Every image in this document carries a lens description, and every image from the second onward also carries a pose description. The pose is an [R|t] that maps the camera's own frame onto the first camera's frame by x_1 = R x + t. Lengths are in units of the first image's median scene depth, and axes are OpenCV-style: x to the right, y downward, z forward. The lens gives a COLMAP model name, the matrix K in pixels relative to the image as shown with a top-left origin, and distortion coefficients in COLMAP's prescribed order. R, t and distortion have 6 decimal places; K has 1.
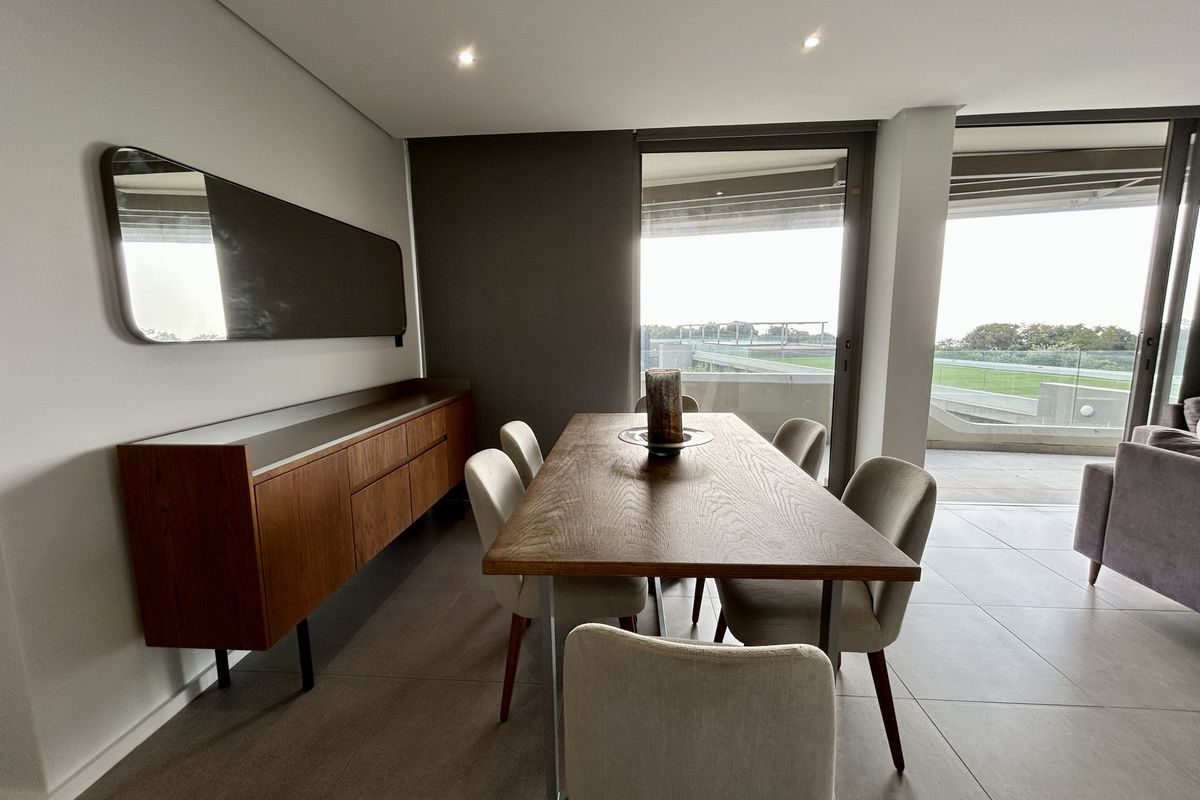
lens RADIAL K [[484.5, 0, 600.0], [0, 484.5, 400.0], [0, 0, 1]] dist [0.000463, 0.000046]
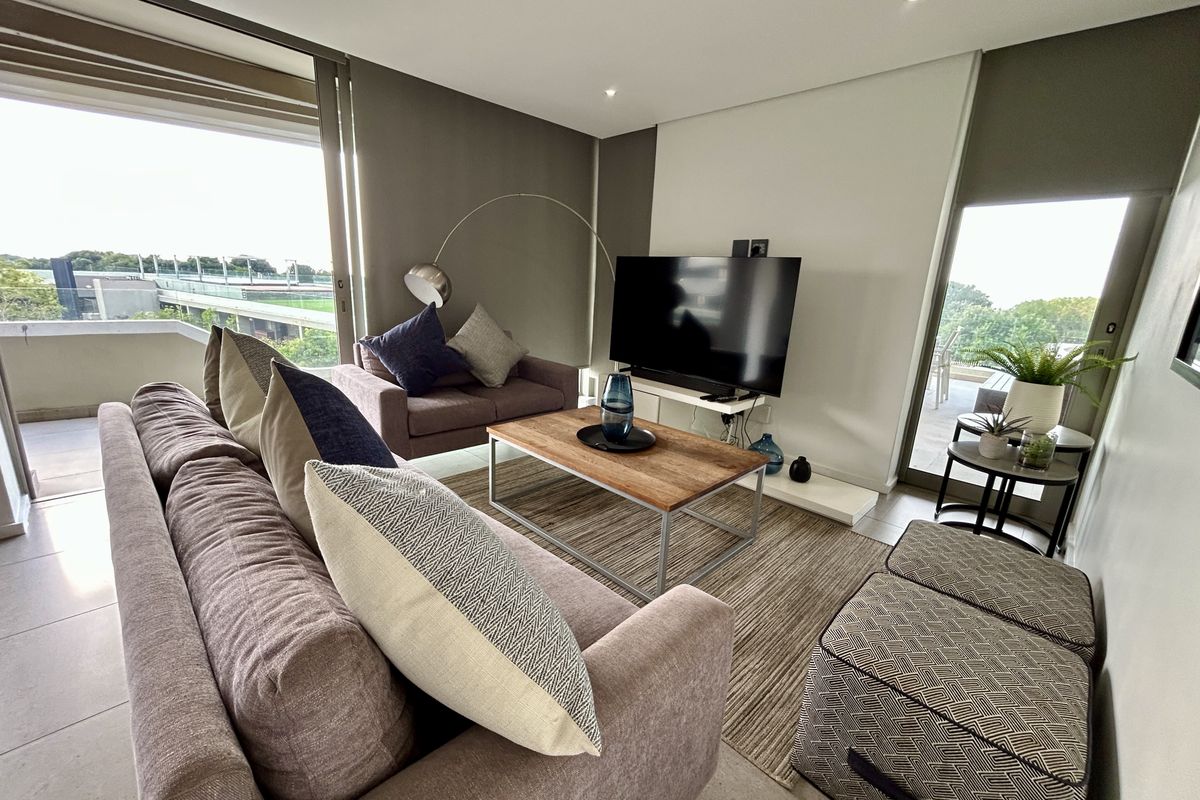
lens RADIAL K [[484.5, 0, 600.0], [0, 484.5, 400.0], [0, 0, 1]] dist [0.000463, 0.000046]
pose [[0.645847, -0.146535, 0.749272, 0.064014], [0.059431, 0.988079, 0.142011, 0.001196], [-0.761150, -0.047188, 0.646857, -0.010792]]
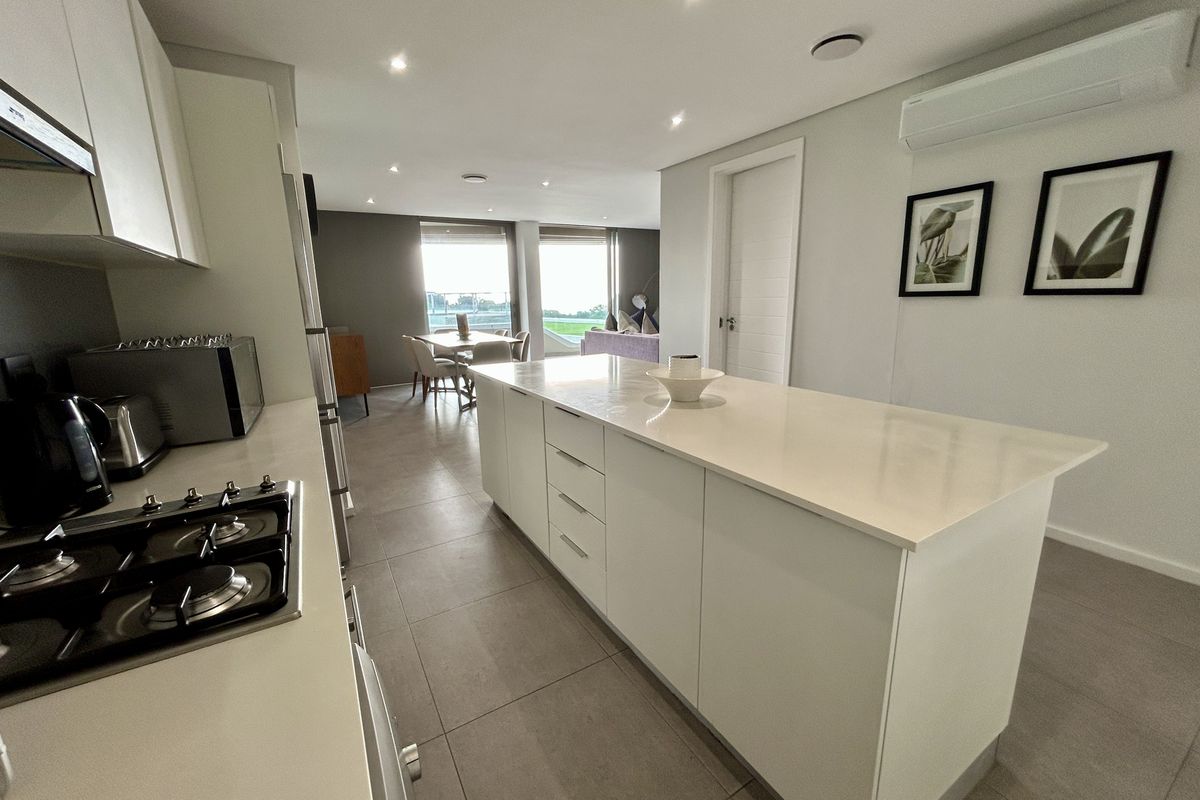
lens RADIAL K [[484.5, 0, 600.0], [0, 484.5, 400.0], [0, 0, 1]] dist [0.000463, 0.000046]
pose [[0.816221, -0.132140, 0.562425, -0.044467], [0.097823, 0.991046, 0.090876, 0.013294], [-0.569398, -0.019156, 0.821839, -0.097170]]
